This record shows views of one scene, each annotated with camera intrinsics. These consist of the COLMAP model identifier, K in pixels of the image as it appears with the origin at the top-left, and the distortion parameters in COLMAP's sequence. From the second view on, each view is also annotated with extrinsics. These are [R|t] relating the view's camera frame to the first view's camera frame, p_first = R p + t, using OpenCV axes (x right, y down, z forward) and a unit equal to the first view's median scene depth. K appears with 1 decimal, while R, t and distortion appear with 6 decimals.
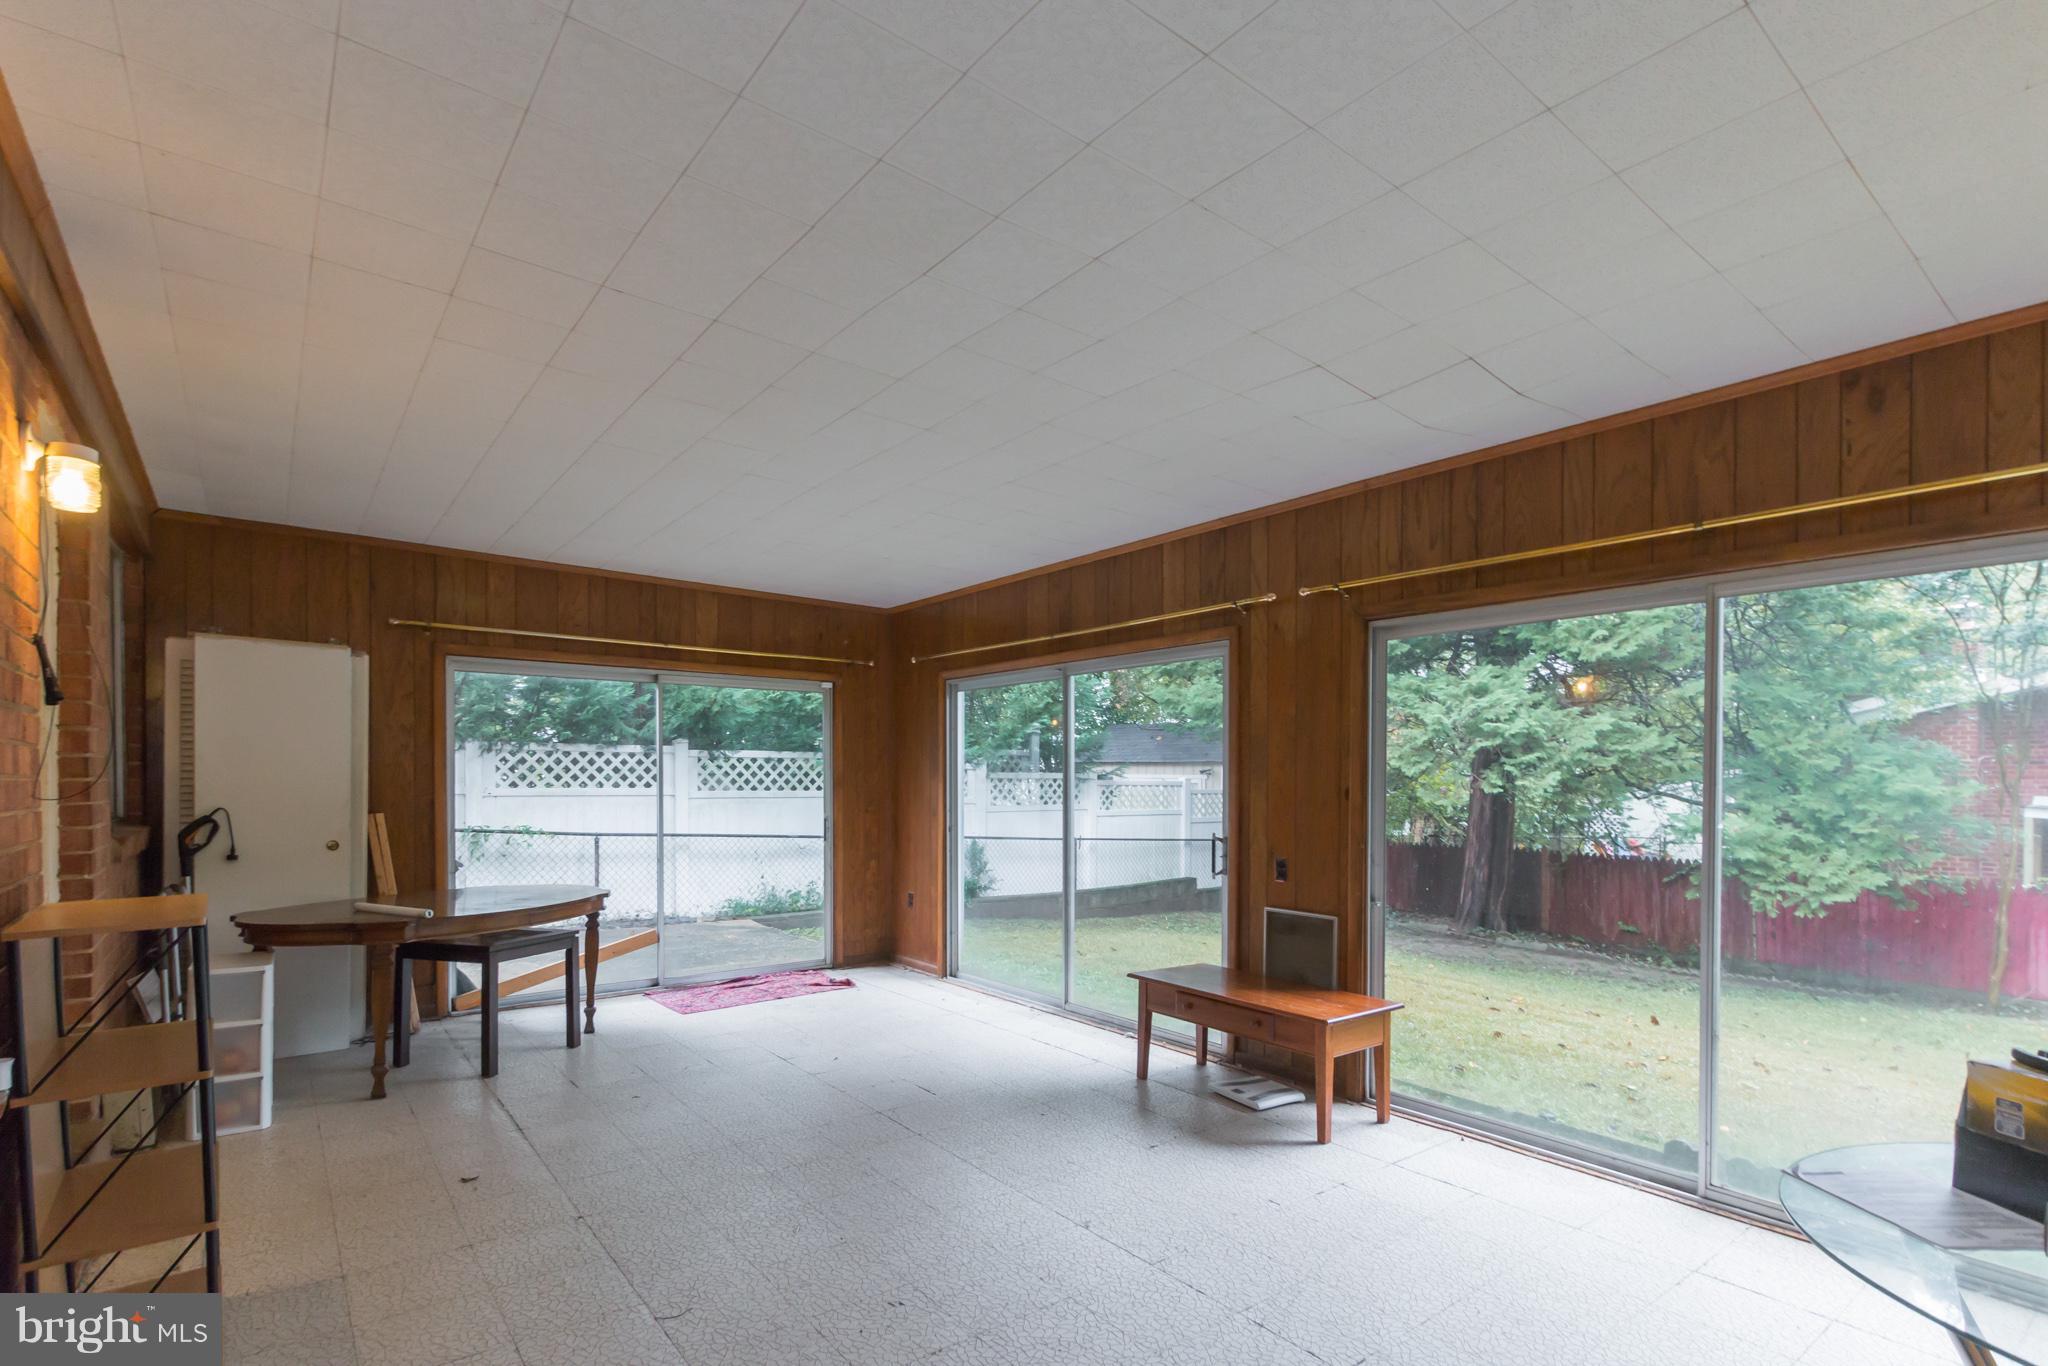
lens RADIAL K [[973.6, 0, 1022.2], [0, 973.6, 788.0], [0, 0, 1]] dist [0.004770, -0.000741]
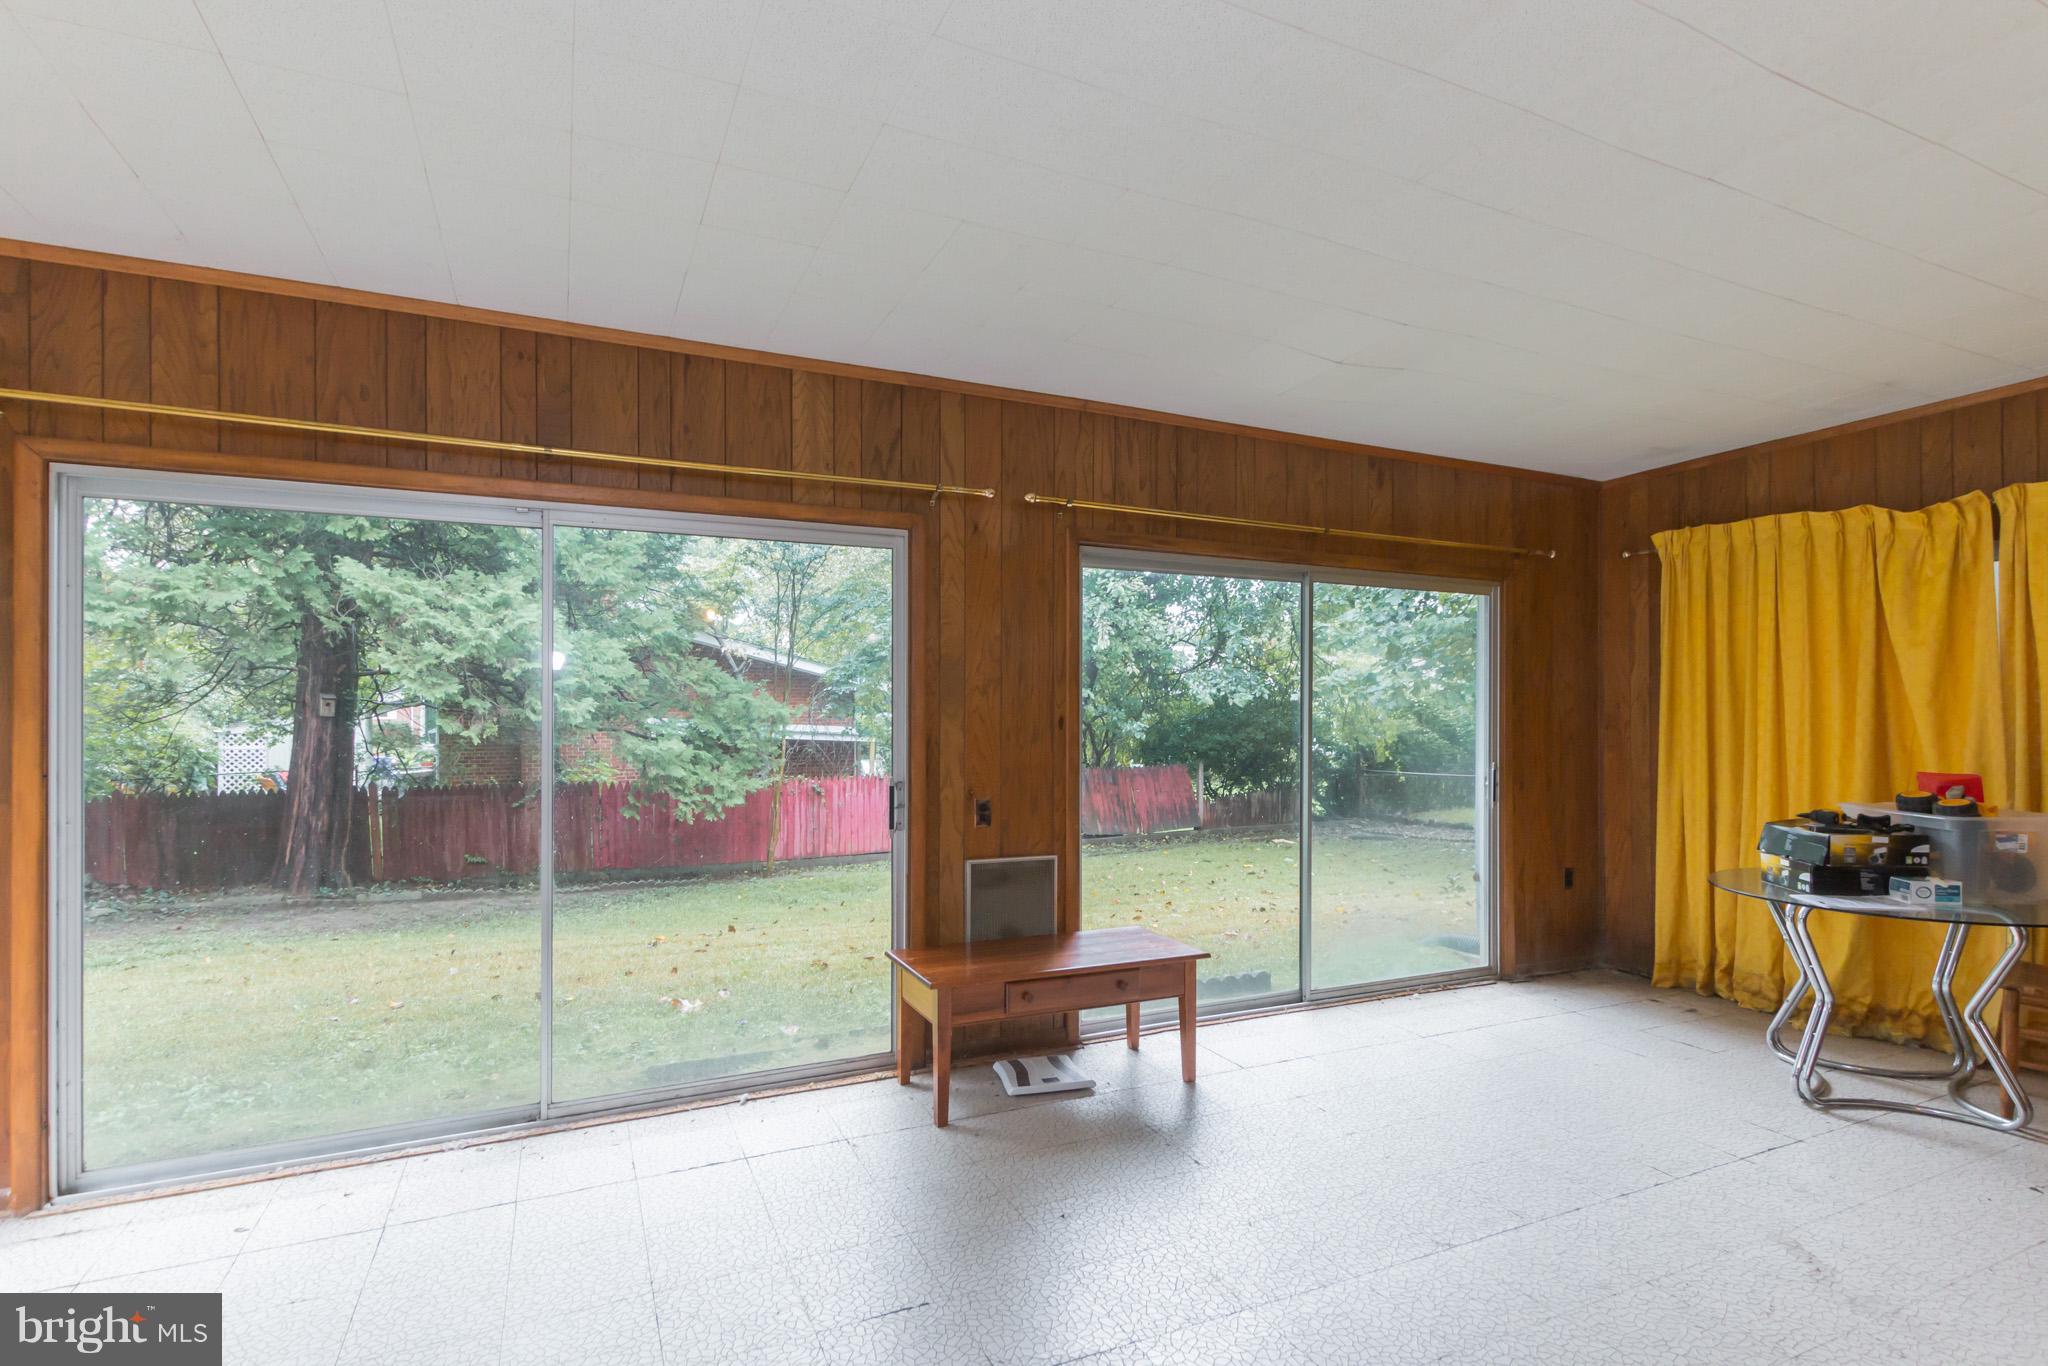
lens RADIAL K [[973.6, 0, 1018.9], [0, 973.6, 698.9], [0, 0, 1]] dist [0.004770, -0.000741]
pose [[0.233008, 0.005235, 0.972461, -0.427797], [0.007869, 0.999943, -0.007268, -0.007518], [-0.972443, 0.009345, 0.232953, 0.589057]]
